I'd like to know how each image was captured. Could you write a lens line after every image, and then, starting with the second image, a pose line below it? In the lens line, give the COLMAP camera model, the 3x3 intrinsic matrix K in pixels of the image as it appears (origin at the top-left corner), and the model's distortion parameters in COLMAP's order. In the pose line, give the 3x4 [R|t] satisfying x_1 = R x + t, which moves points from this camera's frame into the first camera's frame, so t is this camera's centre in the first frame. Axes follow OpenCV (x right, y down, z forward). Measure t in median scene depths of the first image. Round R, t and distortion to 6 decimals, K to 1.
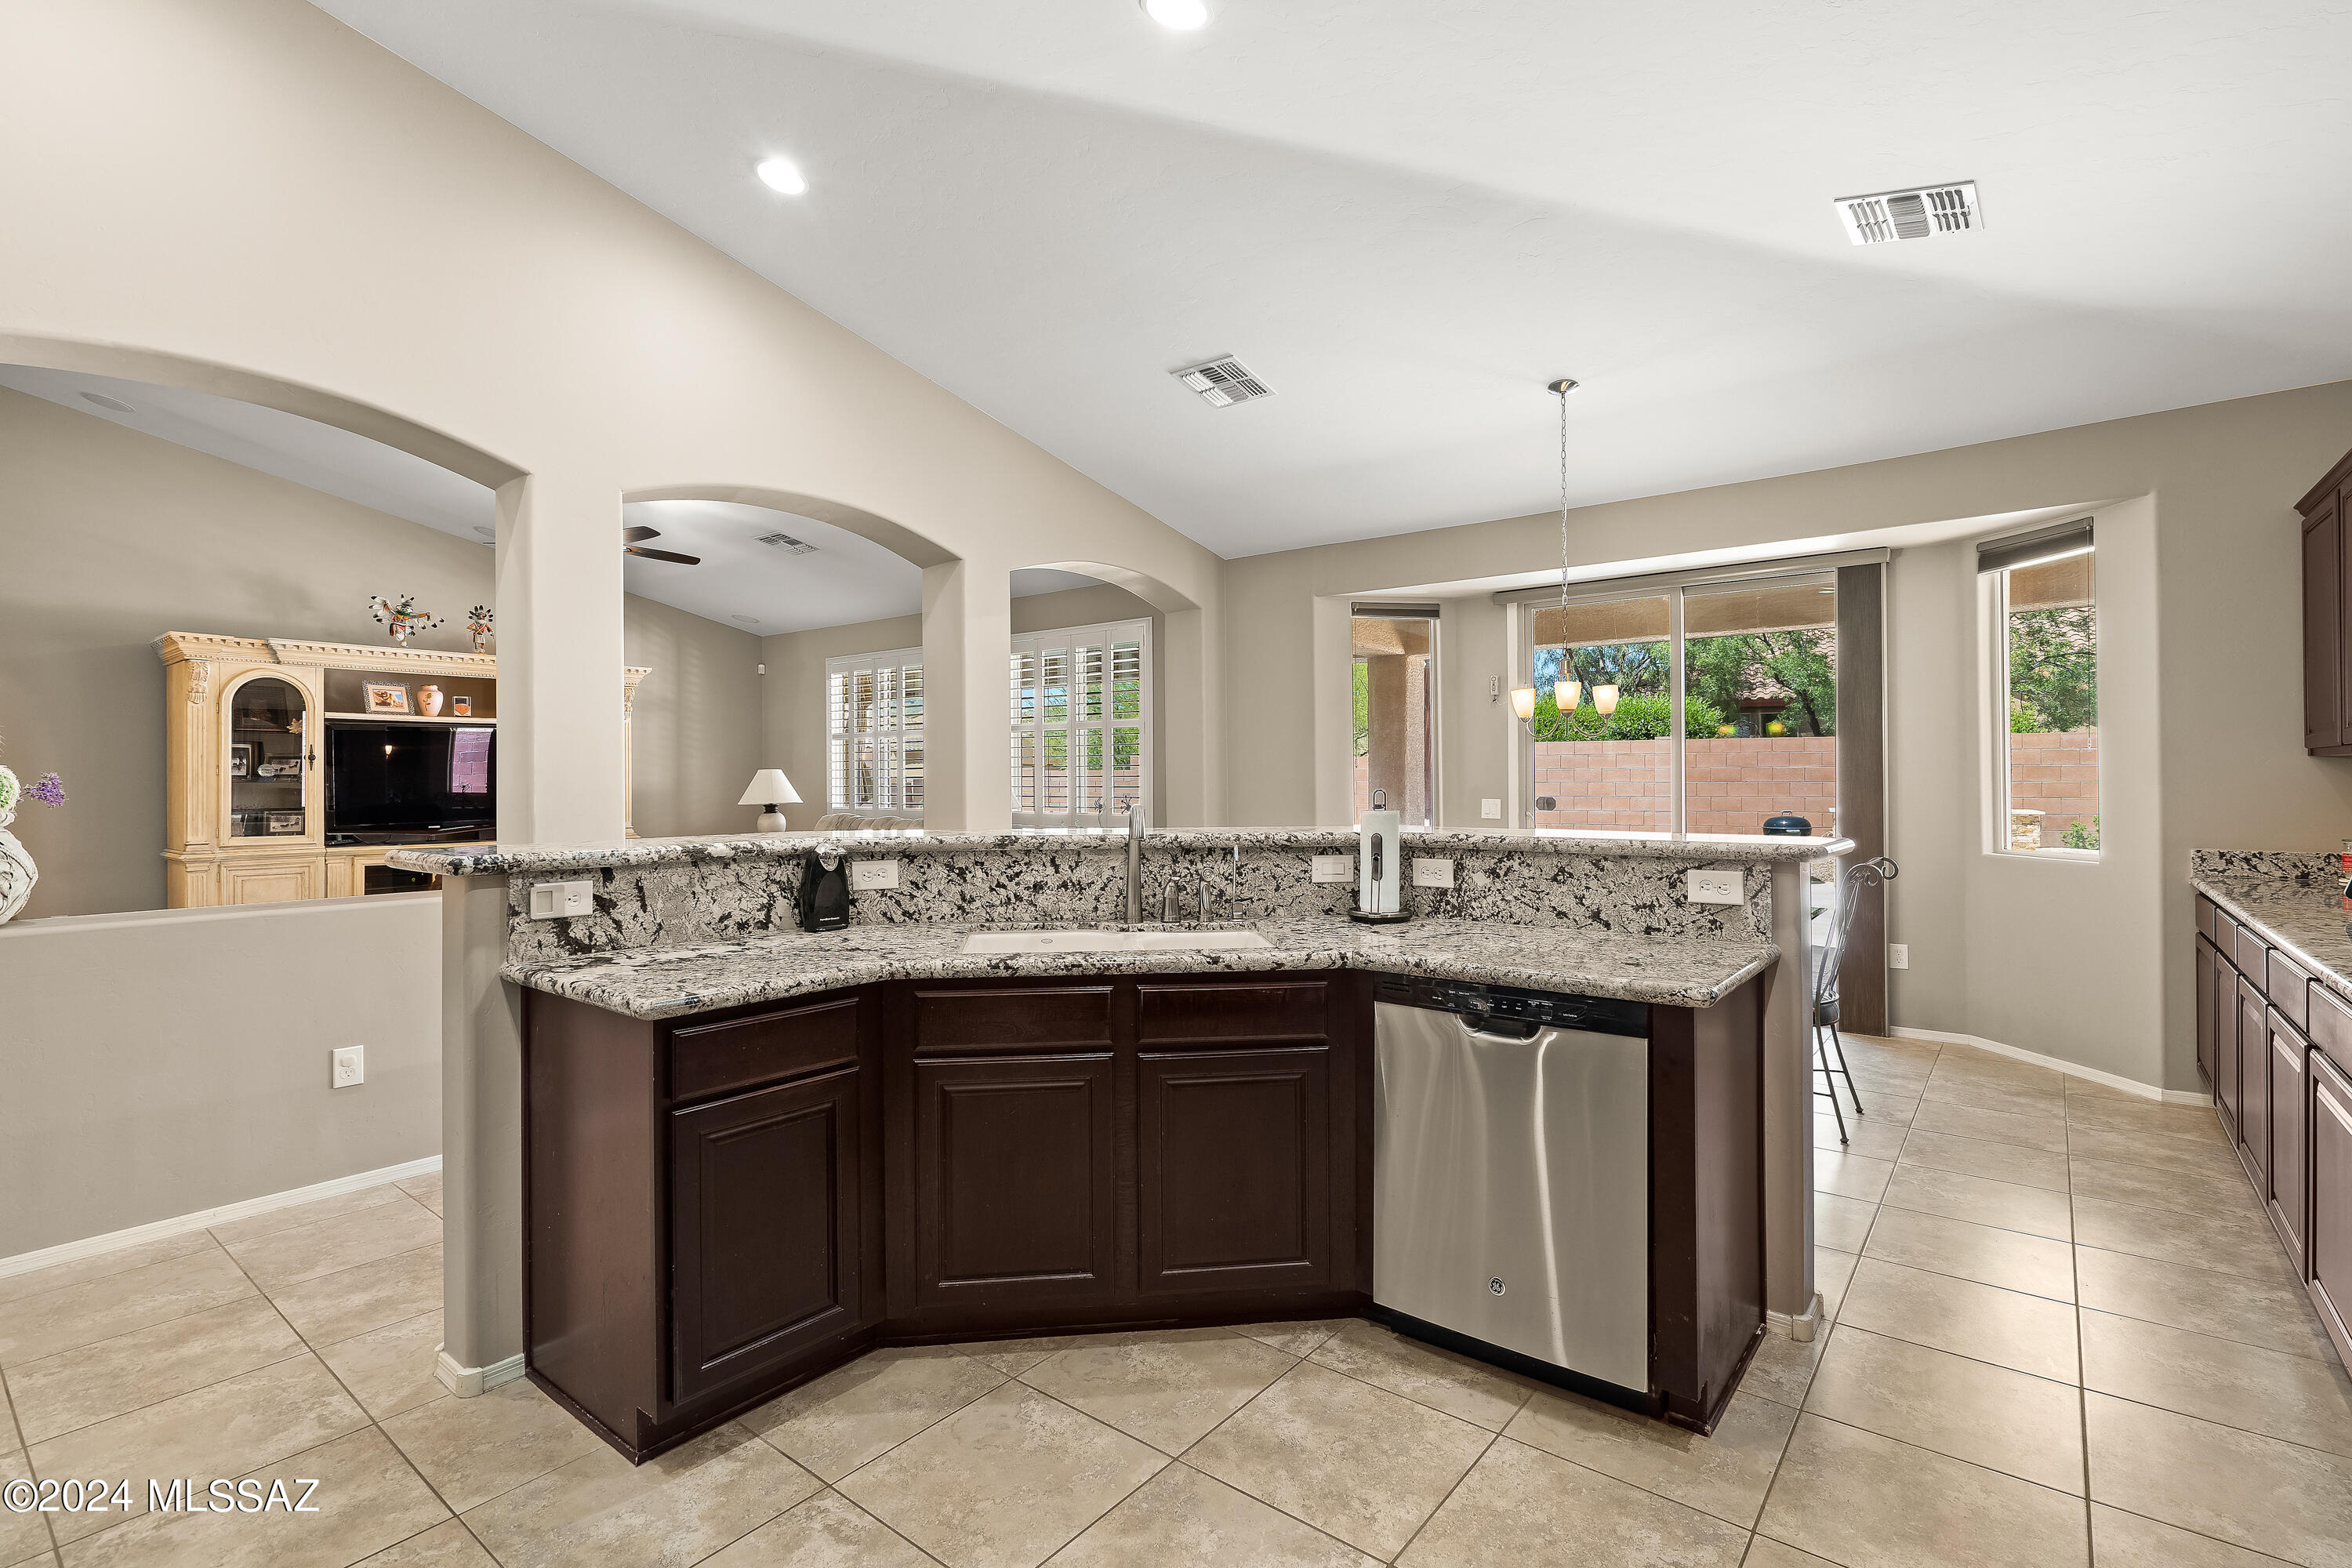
lens RADIAL K [[1087.2, 0, 1184.6], [0, 1087.2, 774.4], [0, 0, 1]] dist [-0.005711, 0.002795]
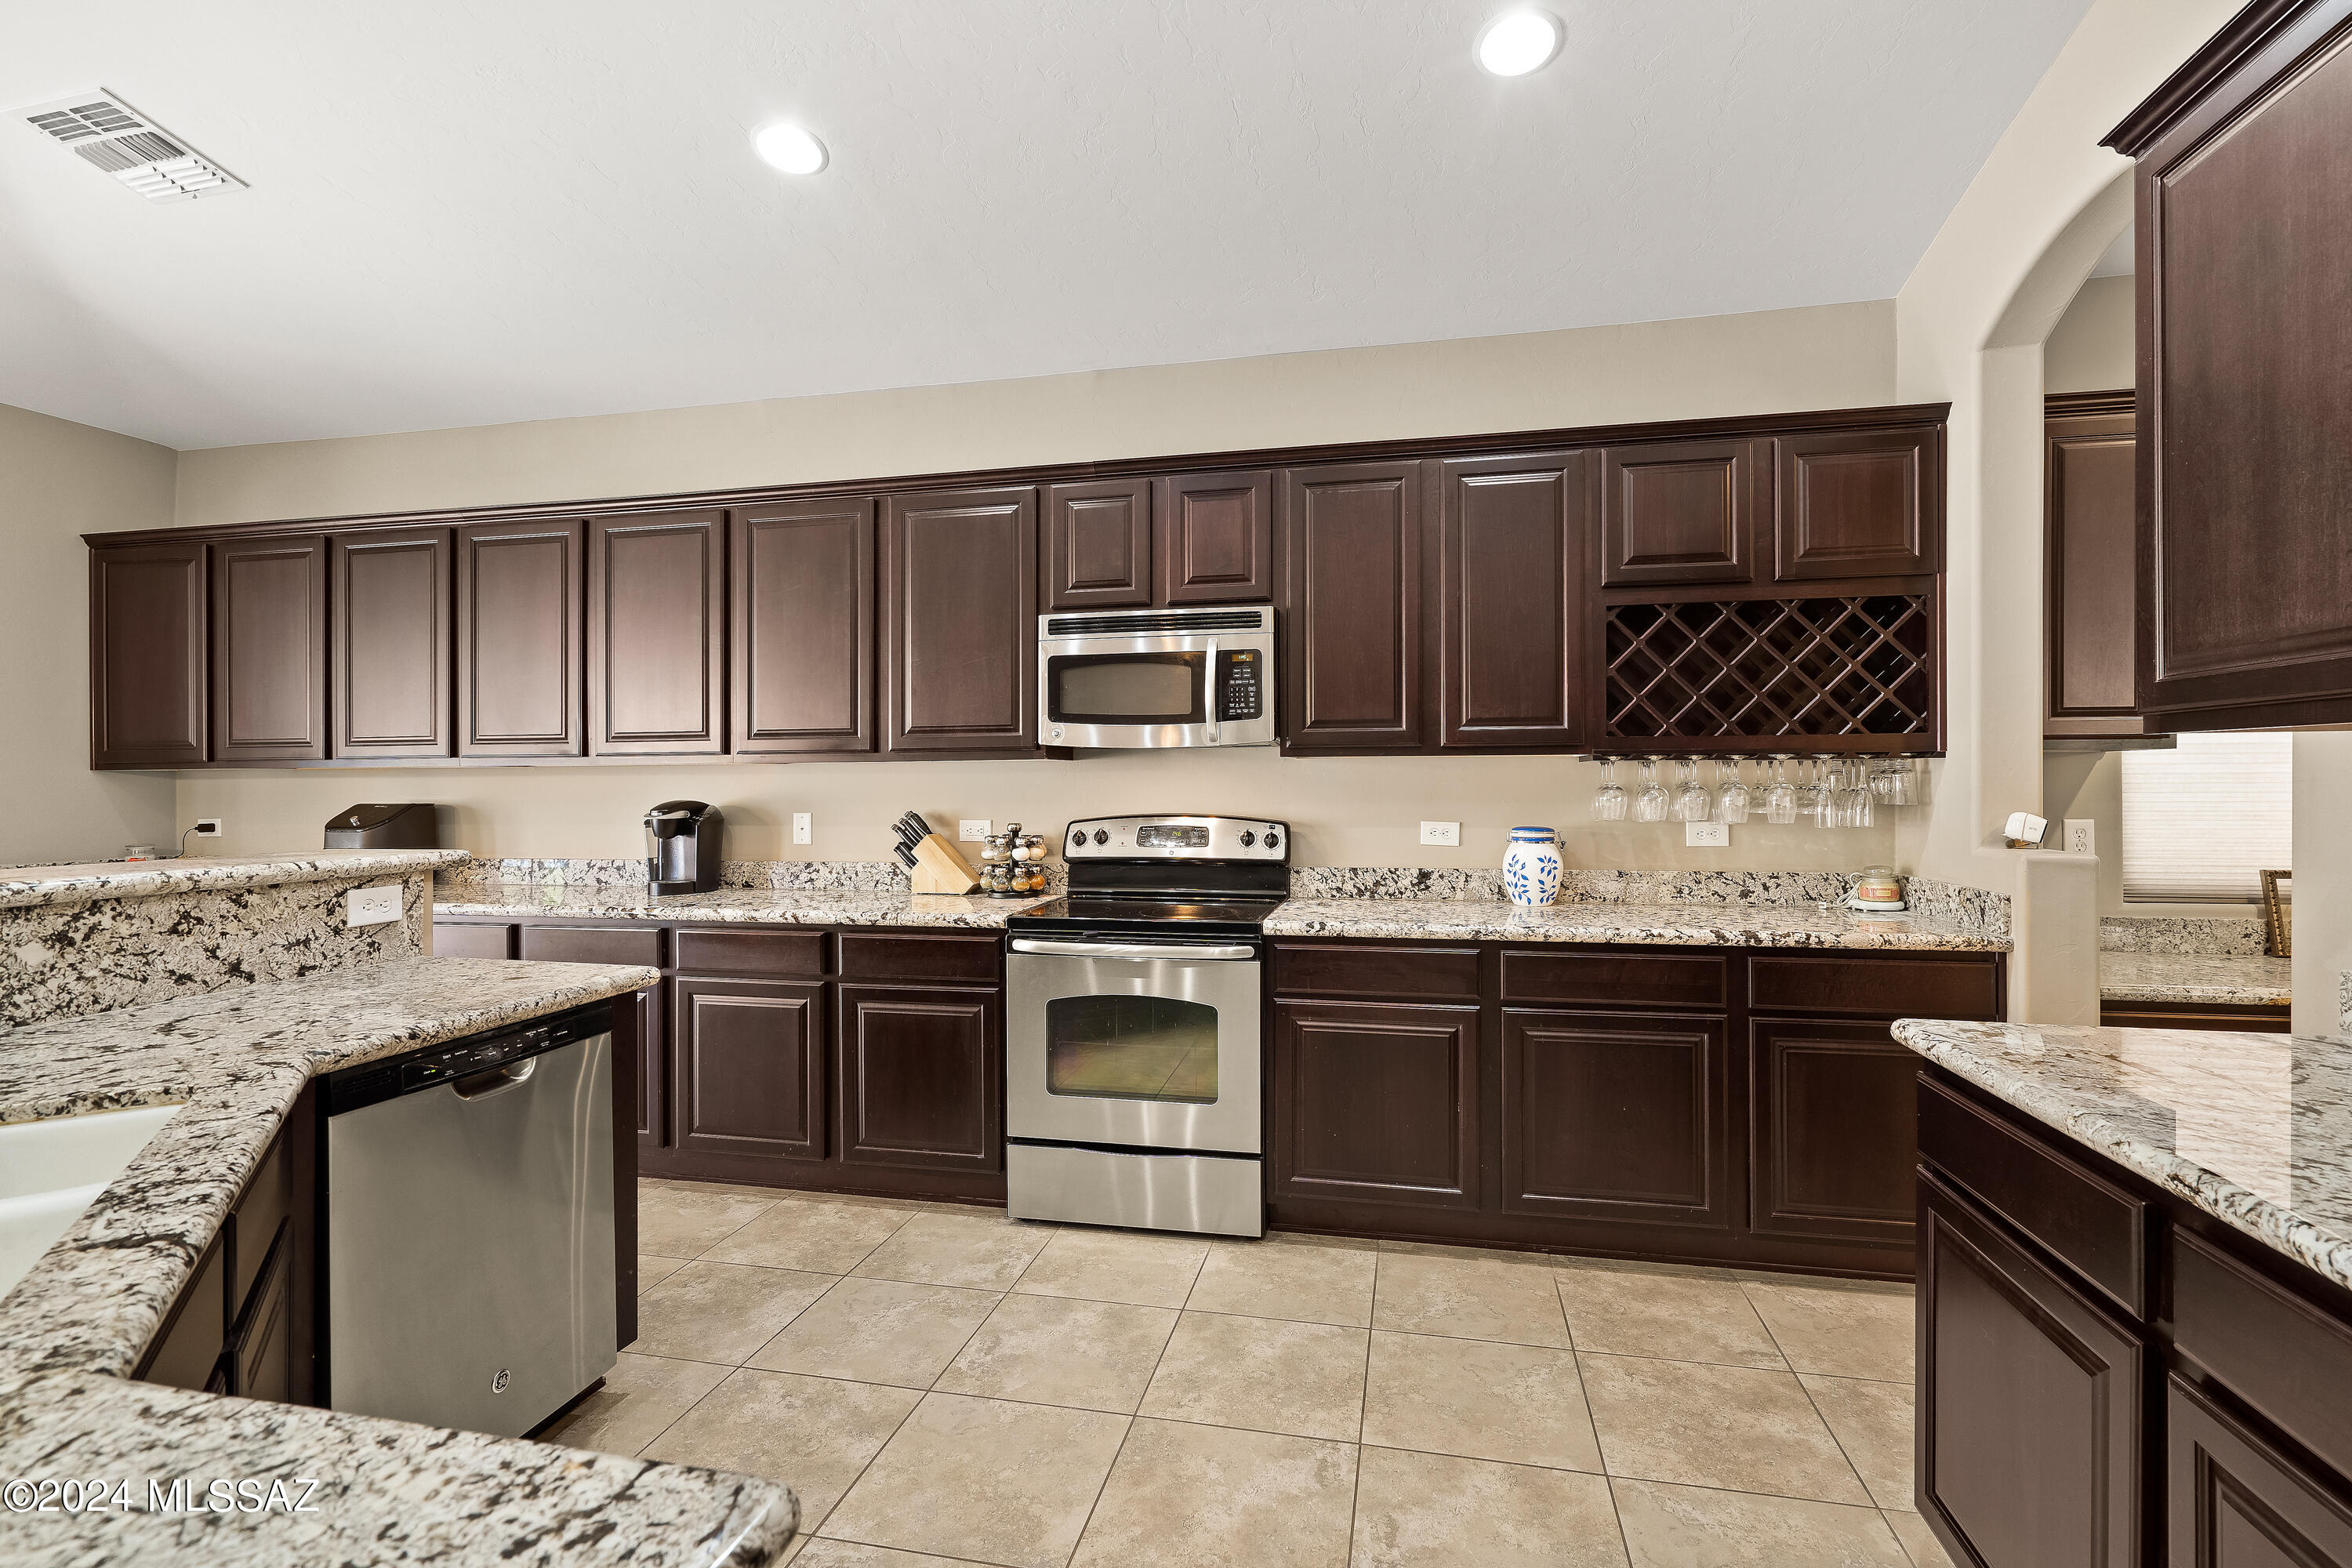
lens RADIAL K [[1087.2, 0, 1182.7], [0, 1087.2, 779.1], [0, 0, 1]] dist [-0.005711, 0.002795]
pose [[-0.440097, 0.007919, 0.897915, -0.245647], [0.003172, 0.999969, -0.007264, 0.002263], [-0.897945, -0.000349, -0.440109, 0.306397]]
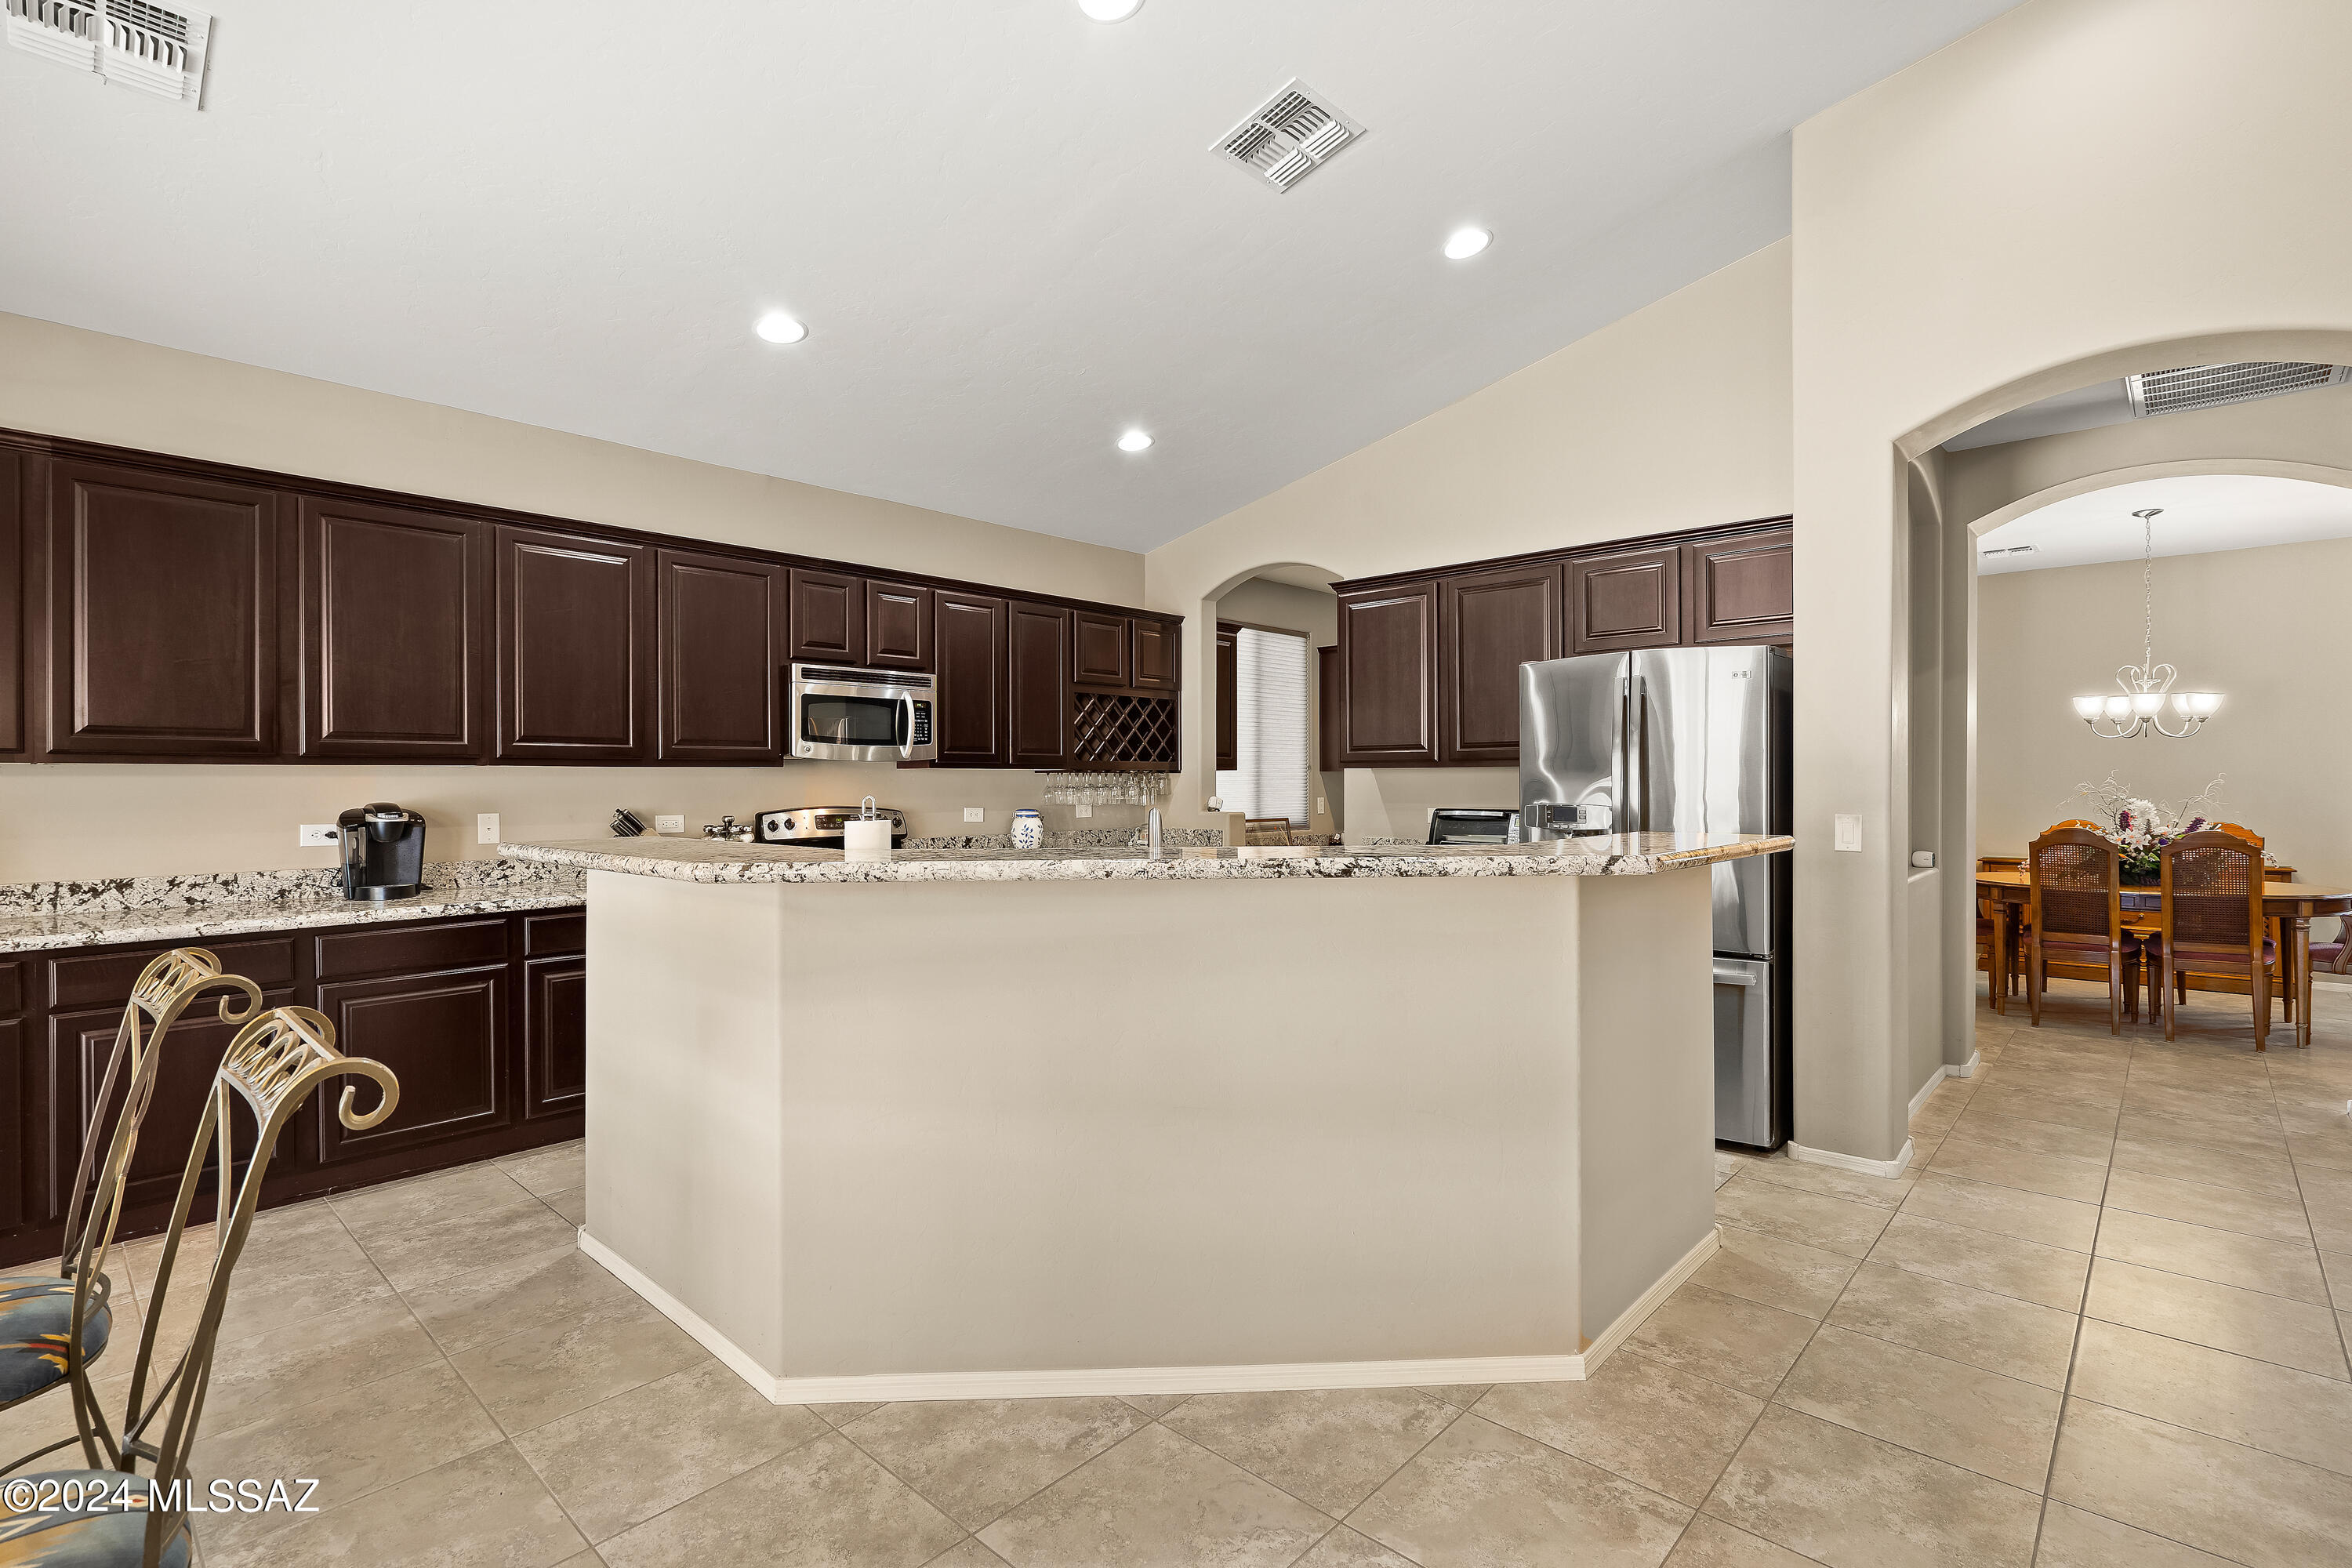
lens RADIAL K [[1087.2, 0, 1192.8], [0, 1087.2, 787.4], [0, 0, 1]] dist [-0.005711, 0.002795]
pose [[-0.997914, 0.007373, 0.064136, -0.058627], [0.007505, 0.999970, 0.001817, 0.002720], [-0.064120, 0.002295, -0.997940, 0.834952]]
